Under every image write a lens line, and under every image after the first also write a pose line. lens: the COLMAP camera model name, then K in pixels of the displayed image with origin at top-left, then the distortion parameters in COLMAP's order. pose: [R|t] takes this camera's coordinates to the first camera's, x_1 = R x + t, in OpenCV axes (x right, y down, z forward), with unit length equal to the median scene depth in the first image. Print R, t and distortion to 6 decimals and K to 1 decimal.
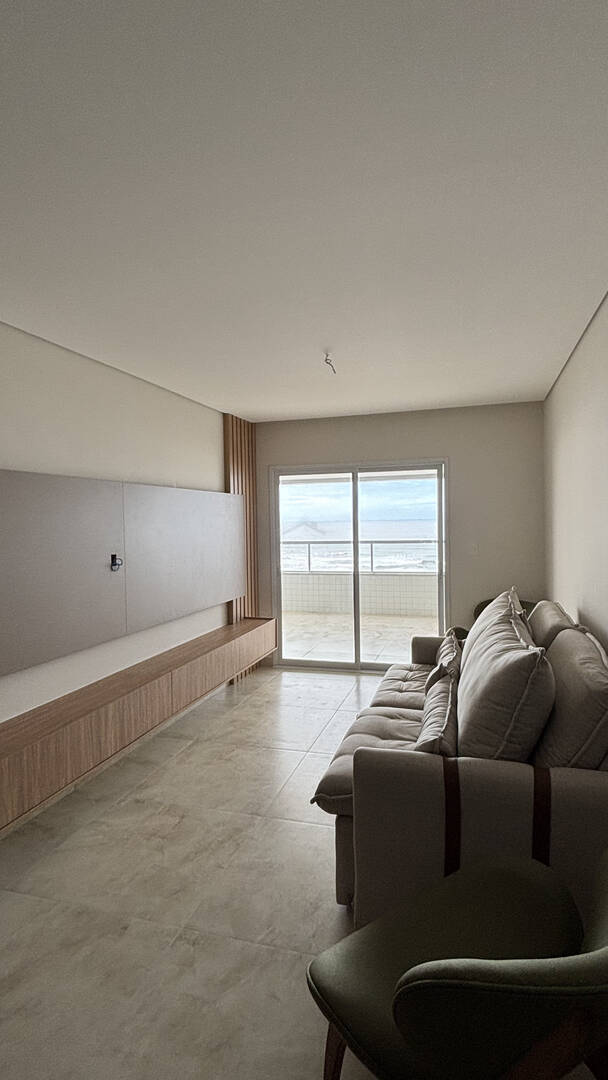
lens RADIAL K [[570.3, 0, 330.1], [0, 570.3, 547.1], [0, 0, 1]] dist [0.002306, 0.000635]
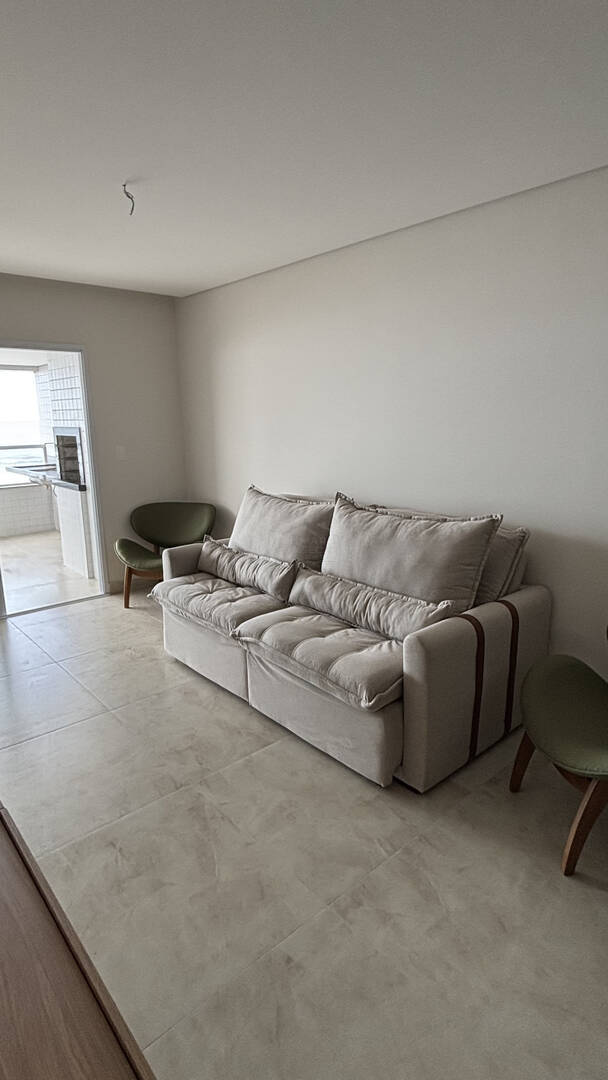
lens RADIAL K [[570.3, 0, 292.5], [0, 570.3, 531.1], [0, 0, 1]] dist [0.002306, 0.000635]
pose [[0.534758, -0.151781, 0.831262, -0.750181], [0.038765, 0.987107, 0.155299, -0.007612], [-0.844116, -0.050823, 0.533746, 0.520104]]
